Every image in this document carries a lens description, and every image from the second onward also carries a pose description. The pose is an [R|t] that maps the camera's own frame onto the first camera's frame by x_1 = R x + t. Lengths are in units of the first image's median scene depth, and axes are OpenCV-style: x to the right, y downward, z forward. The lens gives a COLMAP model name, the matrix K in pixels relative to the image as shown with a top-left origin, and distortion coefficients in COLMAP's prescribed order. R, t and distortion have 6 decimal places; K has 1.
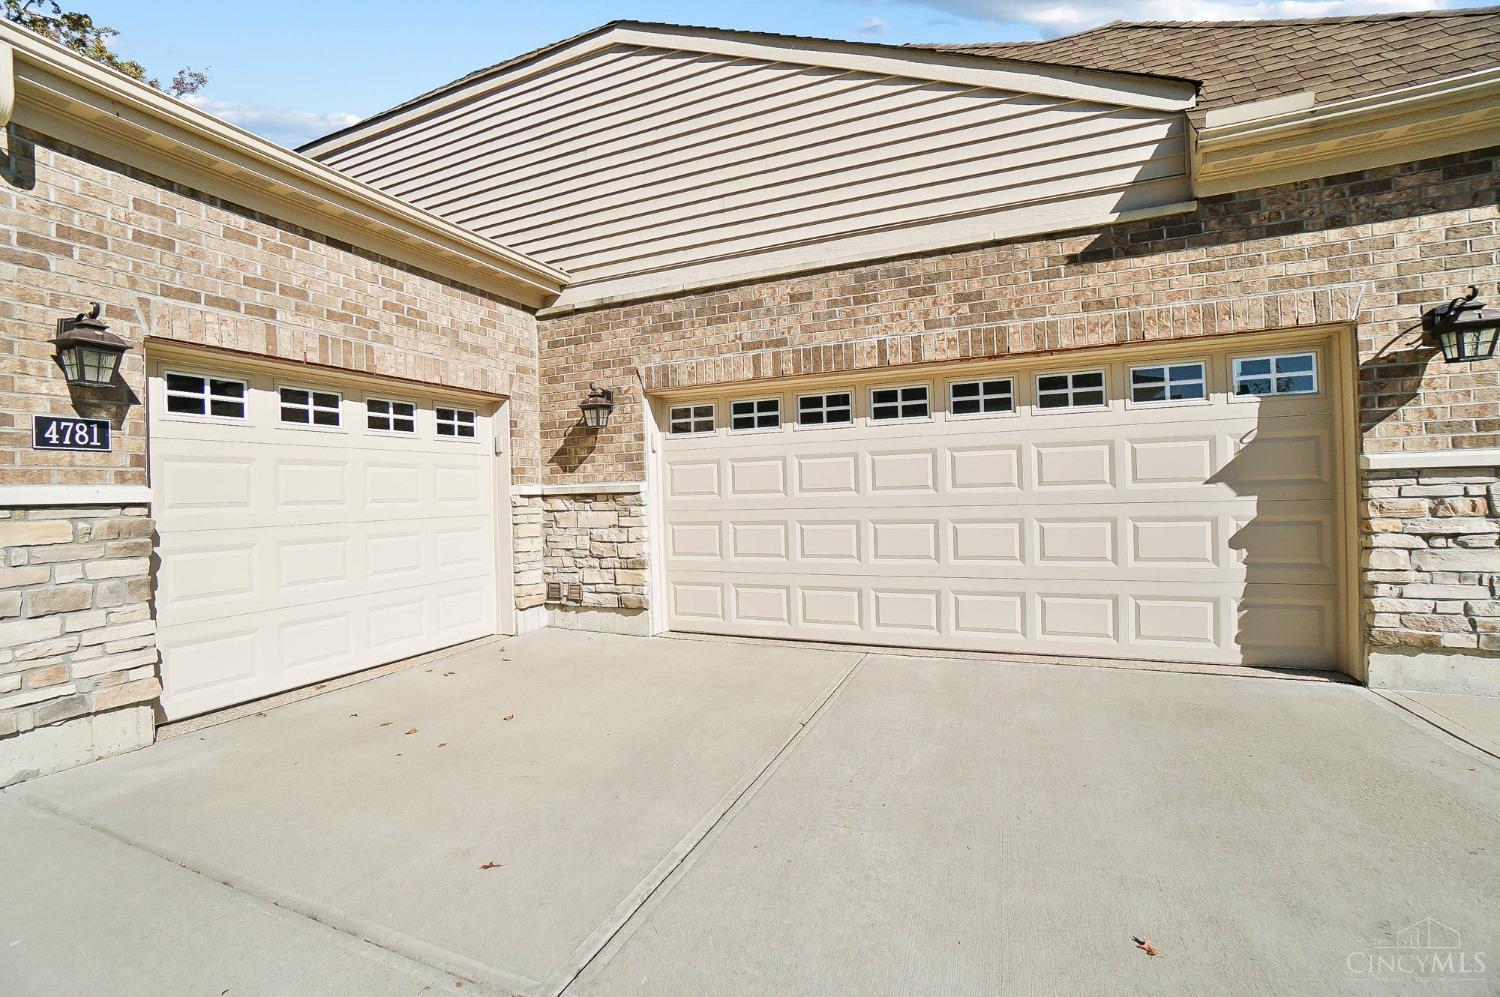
lens RADIAL K [[664.4, 0, 739.6], [0, 664.4, 493.8], [0, 0, 1]] dist [-0.064493, 0.023934]
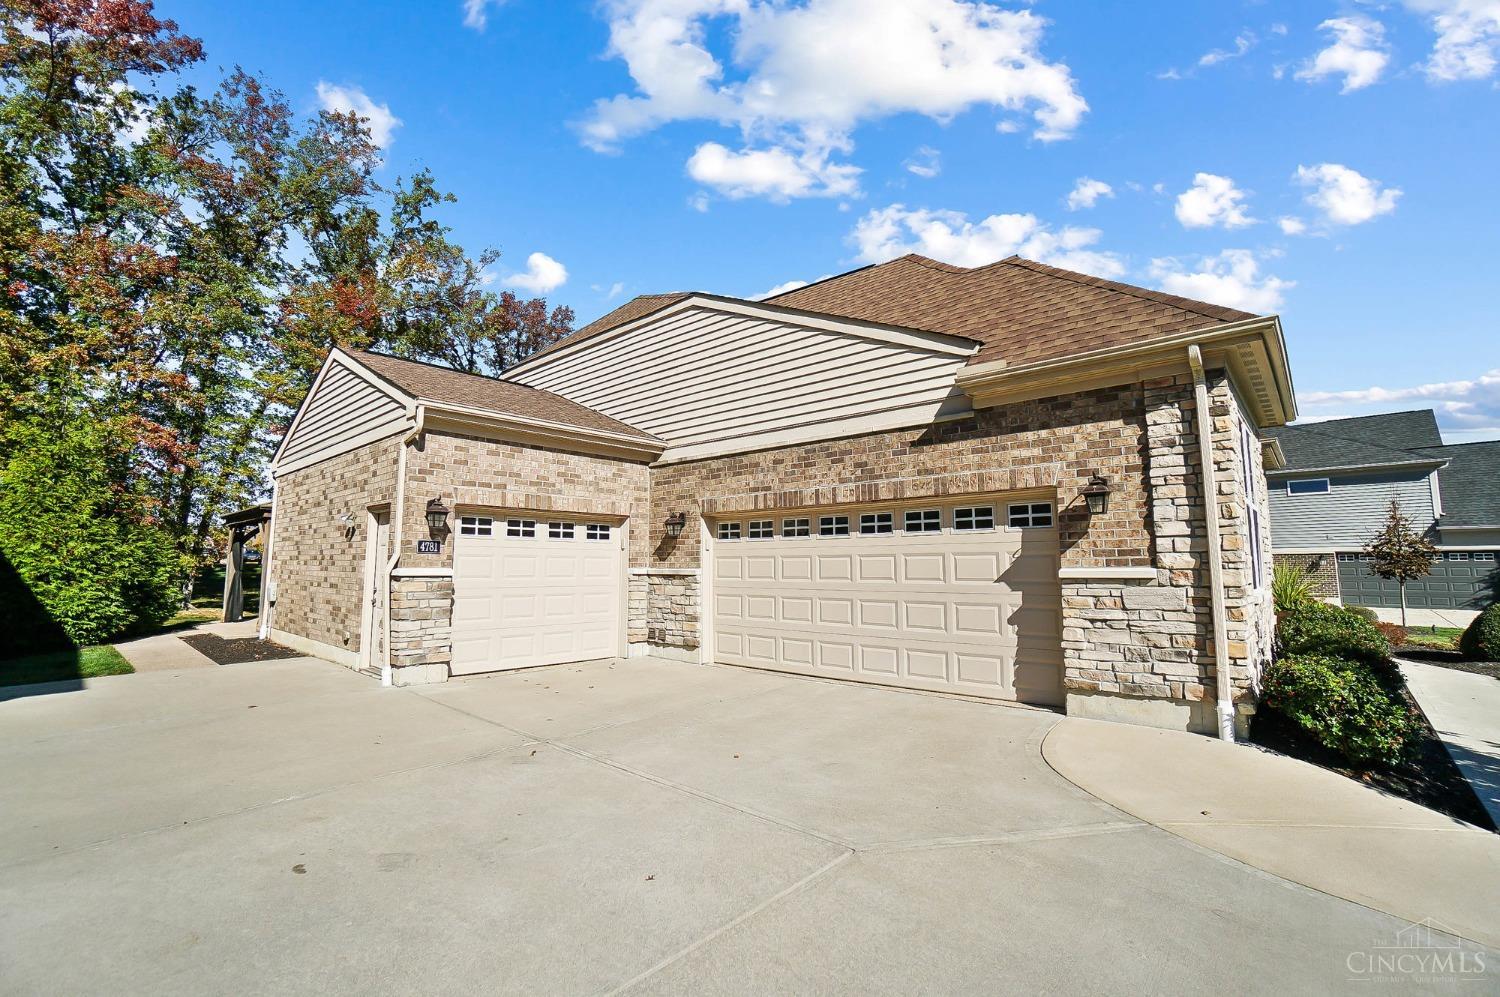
lens RADIAL K [[664.4, 0, 739.6], [0, 664.4, 493.8], [0, 0, 1]] dist [-0.064493, 0.023934]
pose [[0.947919, -0.007564, -0.318422, 0.578478], [-0.026000, 0.994544, -0.101027, -0.047526], [0.317449, 0.104044, 0.942550, -0.661299]]
